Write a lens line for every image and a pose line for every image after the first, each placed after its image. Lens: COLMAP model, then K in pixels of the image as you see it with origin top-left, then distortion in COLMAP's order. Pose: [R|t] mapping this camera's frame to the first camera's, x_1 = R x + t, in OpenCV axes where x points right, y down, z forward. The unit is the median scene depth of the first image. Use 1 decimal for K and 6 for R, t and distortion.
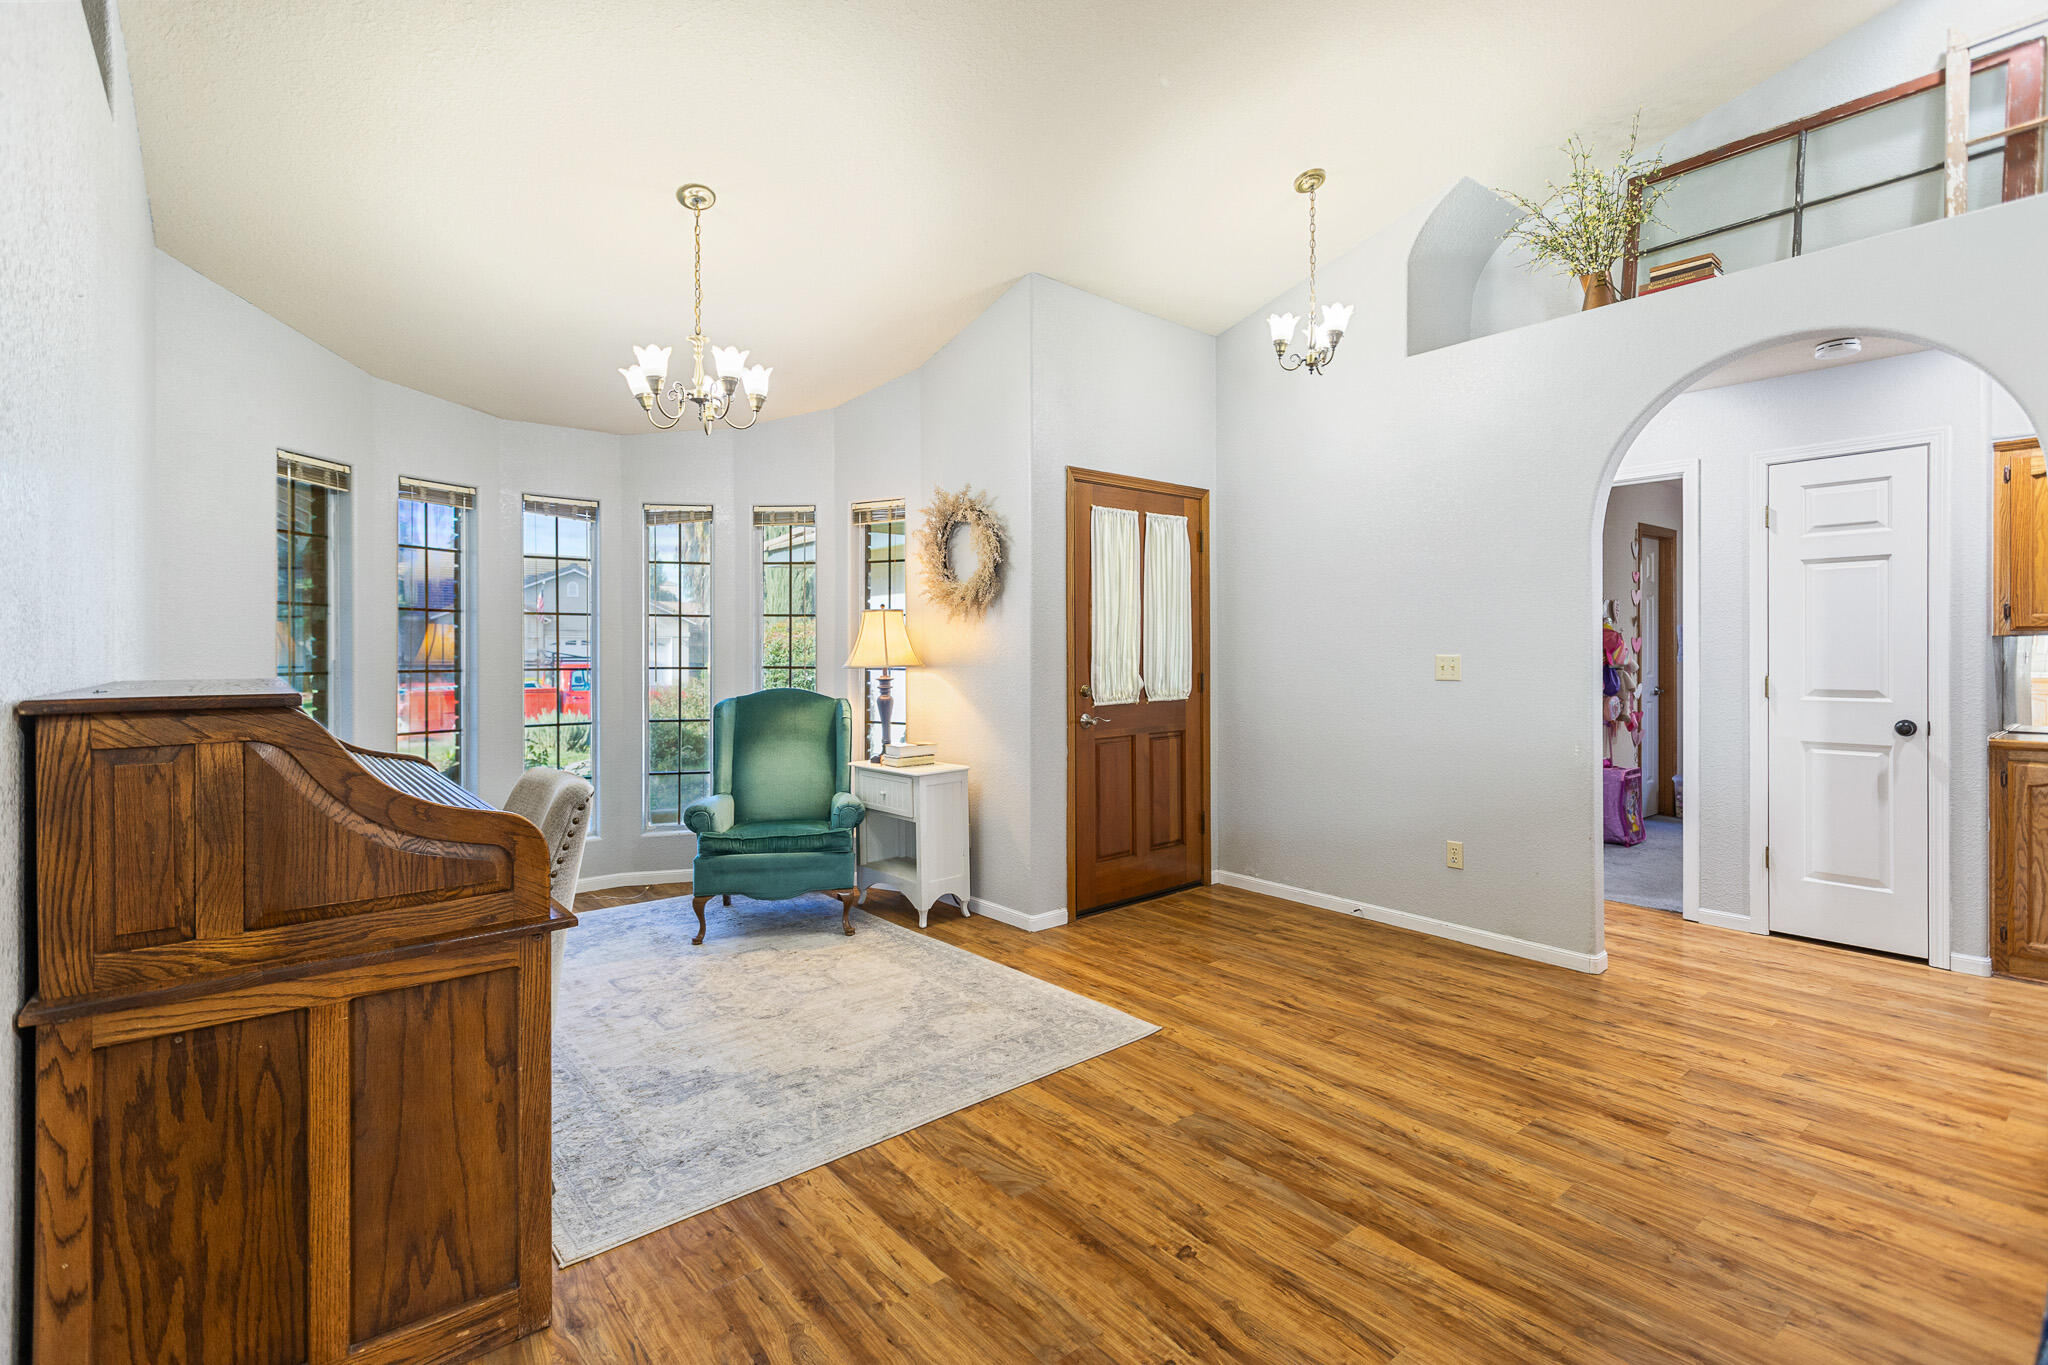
lens RADIAL K [[940.0, 0, 1029.6], [0, 940.0, 653.5], [0, 0, 1]] dist [0.004736, -0.001280]
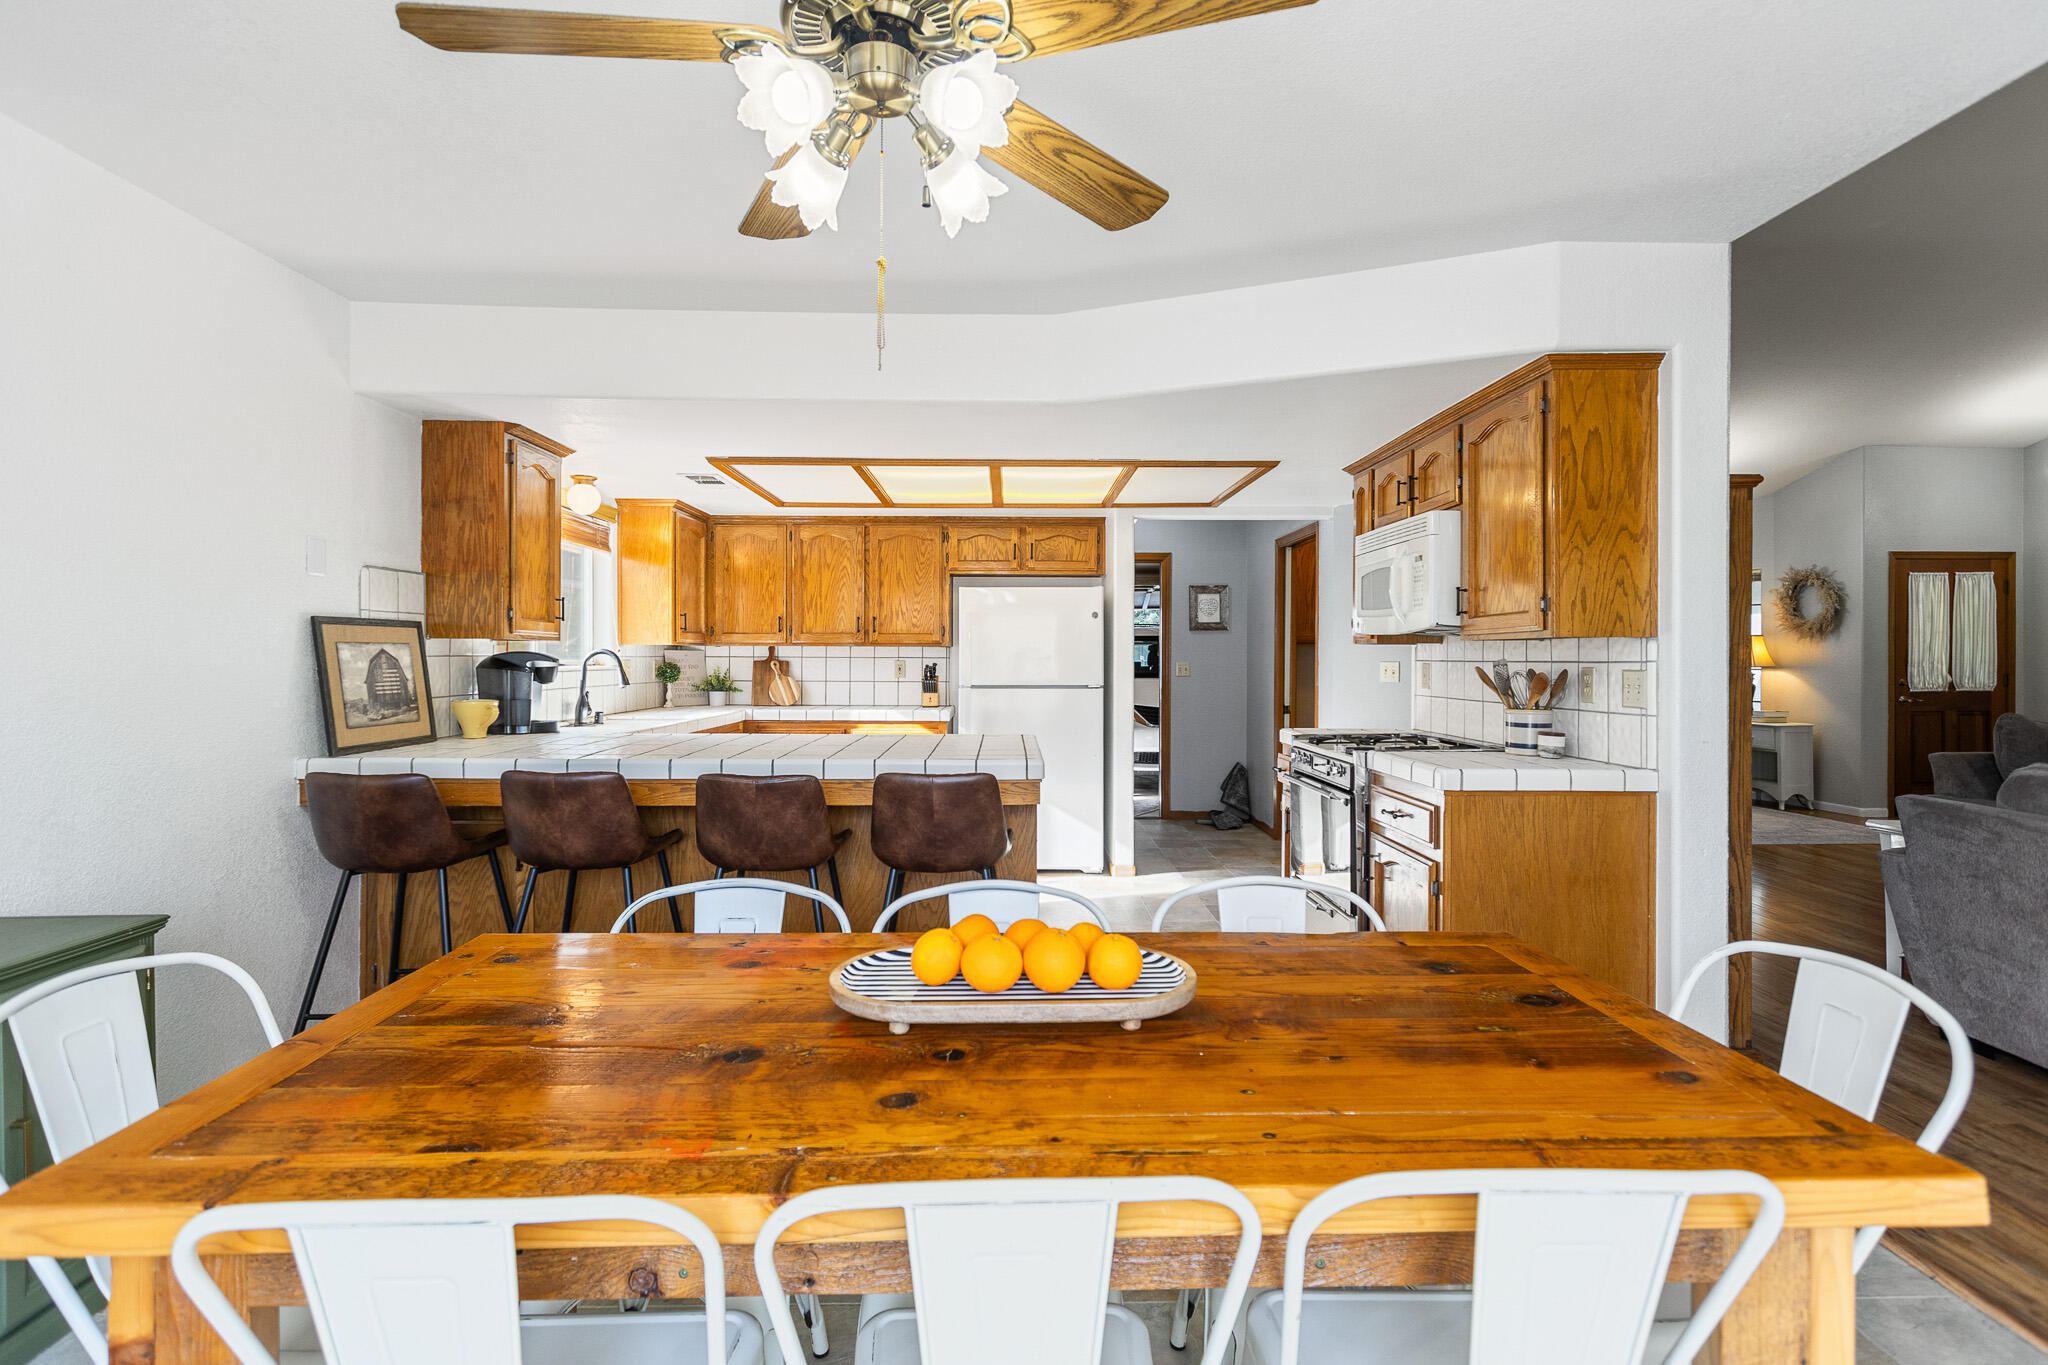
lens RADIAL K [[940.0, 0, 1020.5], [0, 940.0, 651.8], [0, 0, 1]] dist [0.004736, -0.001280]
pose [[0.784904, 0.004381, -0.619602, -0.155555], [-0.008823, 0.999953, -0.004107, 0.006457], [0.619555, 0.008690, 0.784905, -1.490710]]
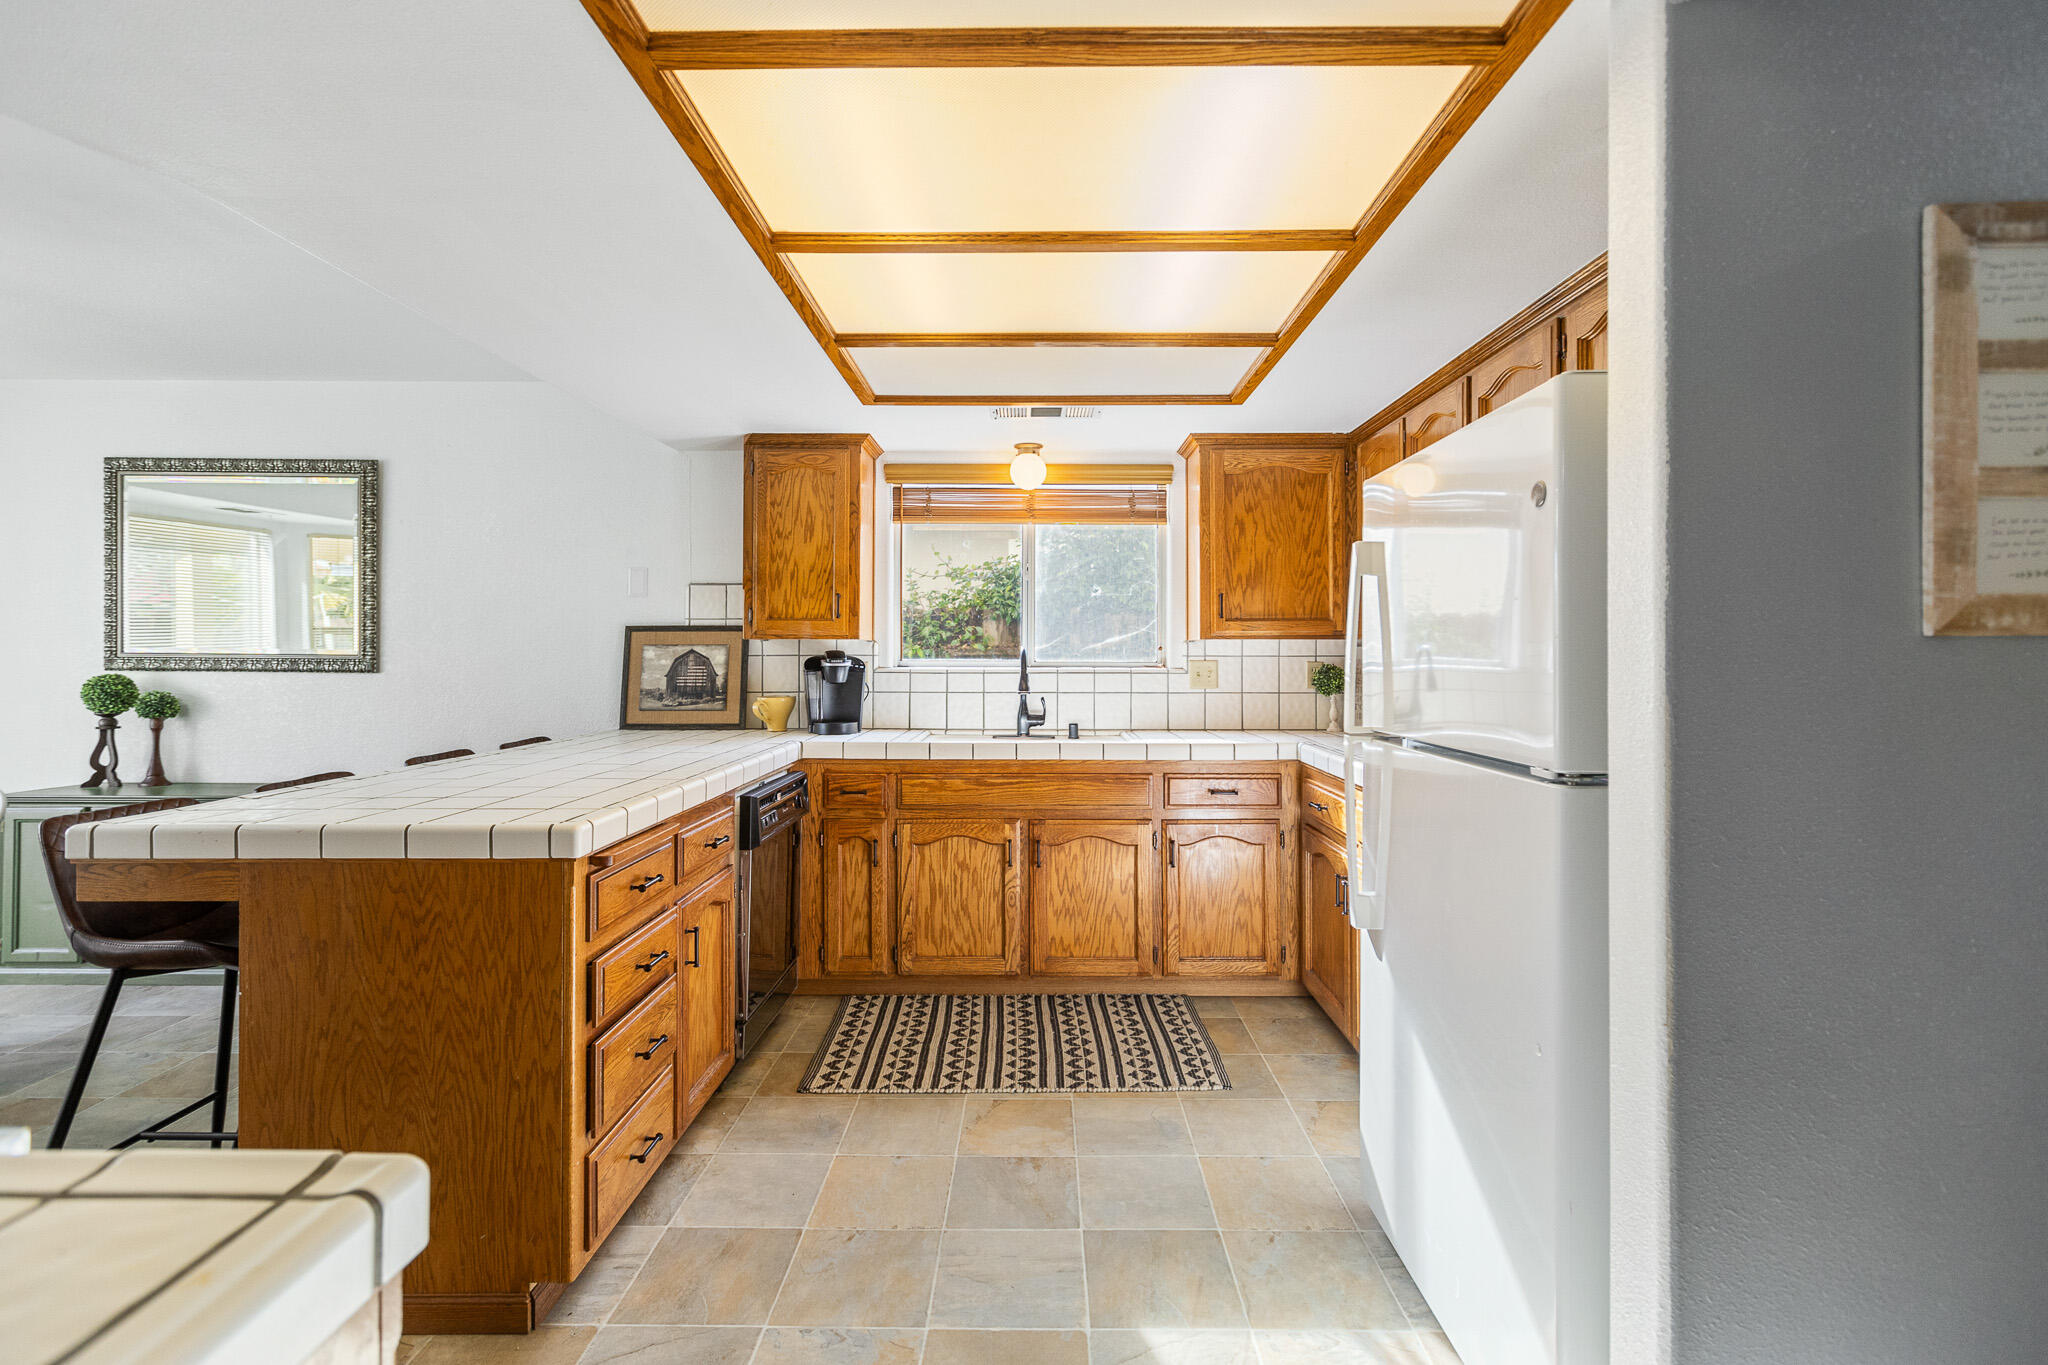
lens RADIAL K [[940.0, 0, 1070.4], [0, 940.0, 650.0], [0, 0, 1]] dist [0.004736, -0.001280]
pose [[-0.631355, 0.002484, -0.775490, -0.558688], [-0.000474, 0.999993, 0.003589, 0.002036], [0.775494, 0.002634, -0.631349, -0.254300]]
